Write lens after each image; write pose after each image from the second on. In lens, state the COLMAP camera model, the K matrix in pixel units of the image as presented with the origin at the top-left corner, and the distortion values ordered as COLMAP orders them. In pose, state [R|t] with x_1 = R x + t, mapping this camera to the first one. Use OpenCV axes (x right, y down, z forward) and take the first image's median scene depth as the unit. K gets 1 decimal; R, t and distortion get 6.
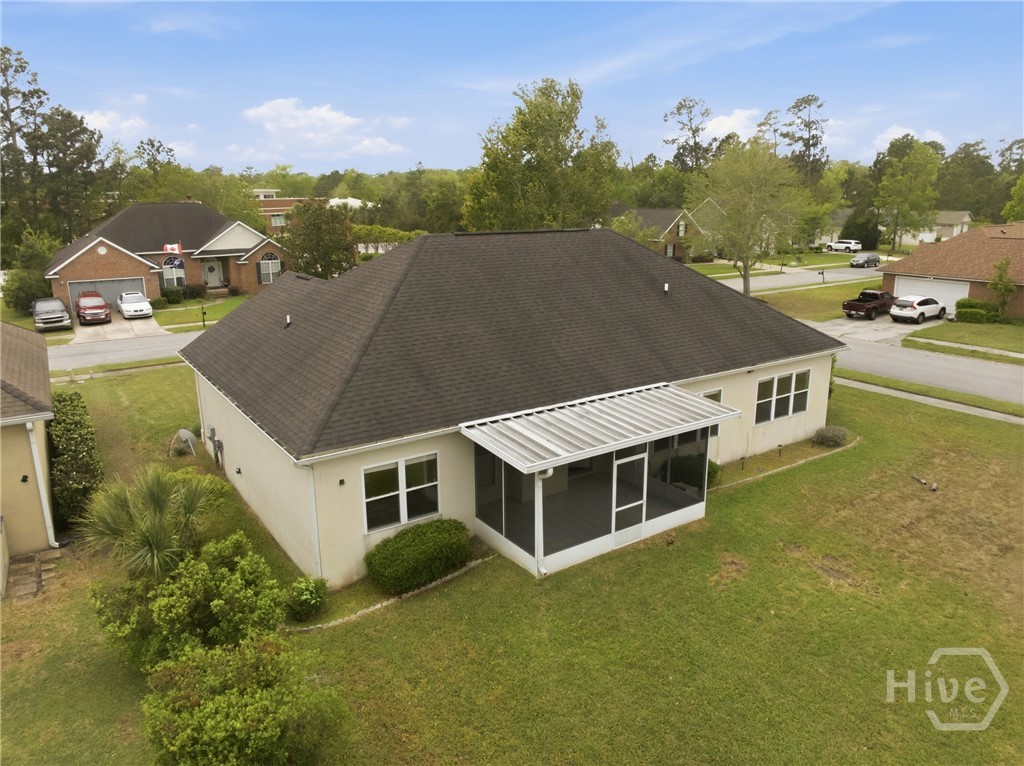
lens RADIAL K [[723.8, 0, 520.0], [0, 723.8, 381.9], [0, 0, 1]] dist [-0.037166, -0.003624]
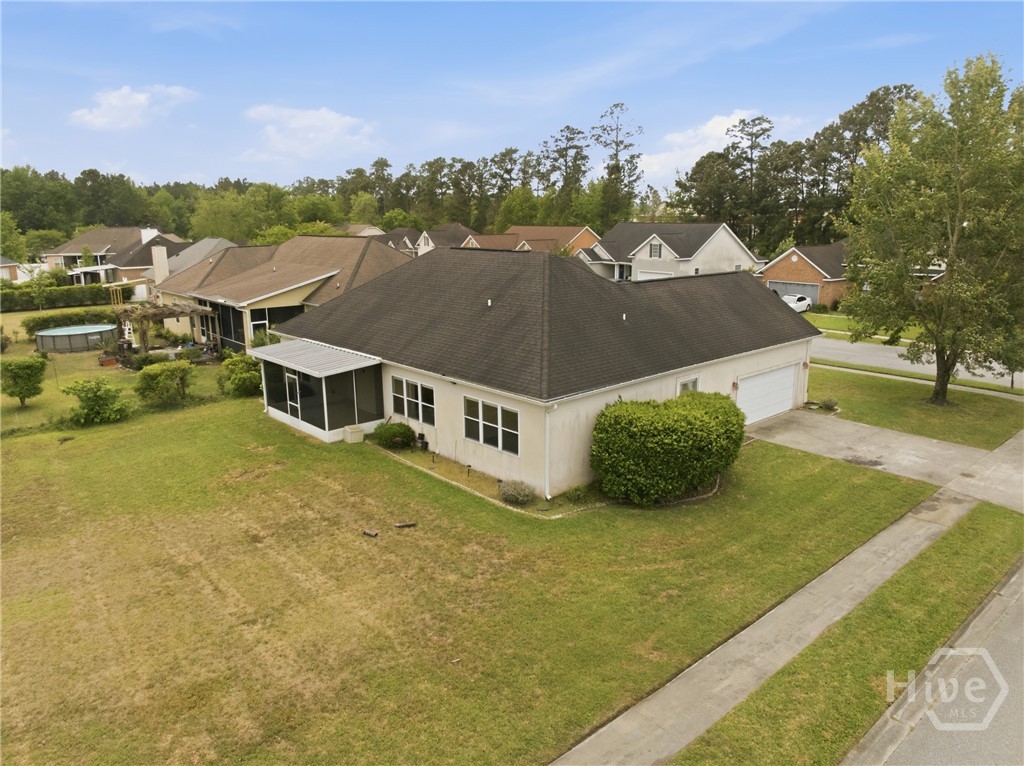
lens RADIAL K [[723.8, 0, 520.0], [0, 723.8, 381.9], [0, 0, 1]] dist [-0.037166, -0.003624]
pose [[0.138247, 0.225975, -0.964273, 1.617173], [-0.240642, 0.952110, 0.188624, -0.287616], [0.960718, 0.205967, 0.186005, 1.029258]]
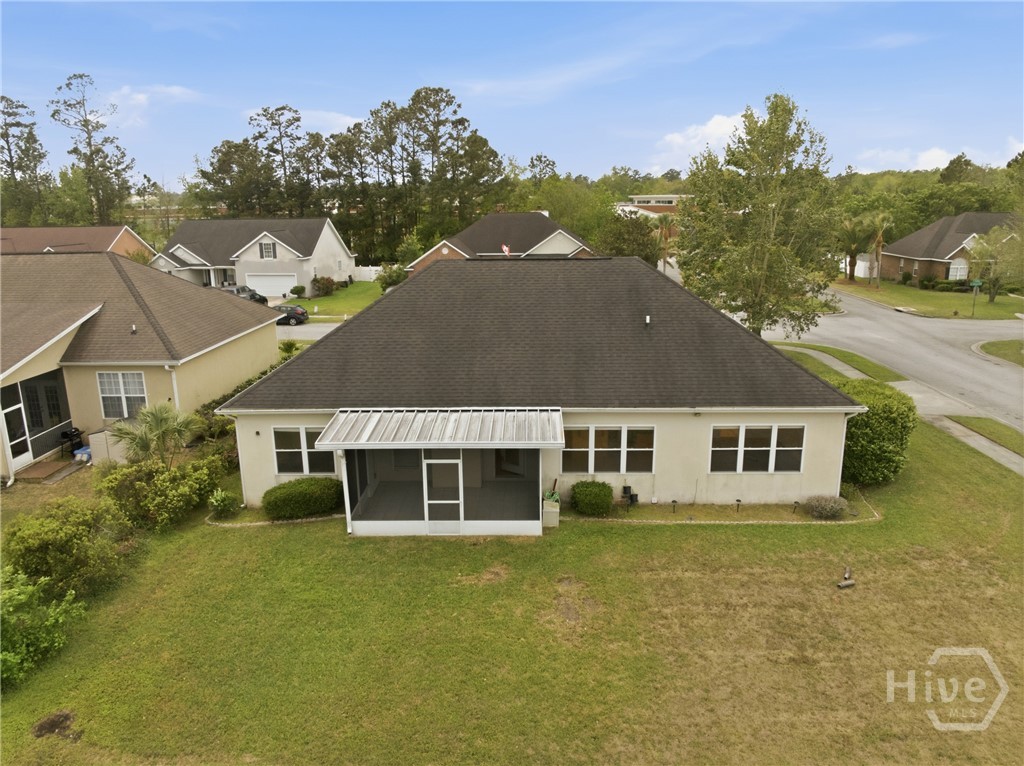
lens RADIAL K [[723.8, 0, 520.0], [0, 723.8, 381.9], [0, 0, 1]] dist [-0.037166, -0.003624]
pose [[0.815253, 0.139088, -0.562153, 0.762237], [-0.140046, 0.989268, 0.041666, -0.074270], [0.561915, 0.044759, 0.825983, 0.085707]]
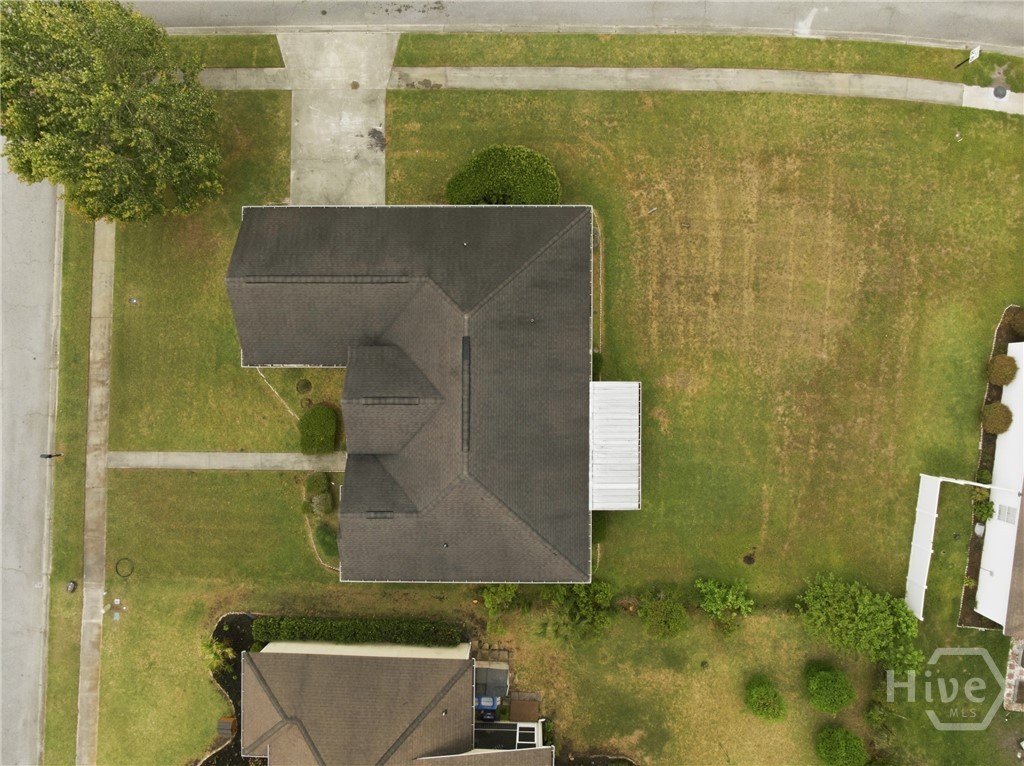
lens RADIAL K [[723.8, 0, 520.0], [0, 723.8, 381.9], [0, 0, 1]] dist [-0.037166, -0.003624]
pose [[0.570621, -0.821191, -0.006060, 0.113522], [0.218628, 0.144796, 0.965006, -1.862671], [-0.791577, -0.551978, 0.262159, 0.670914]]
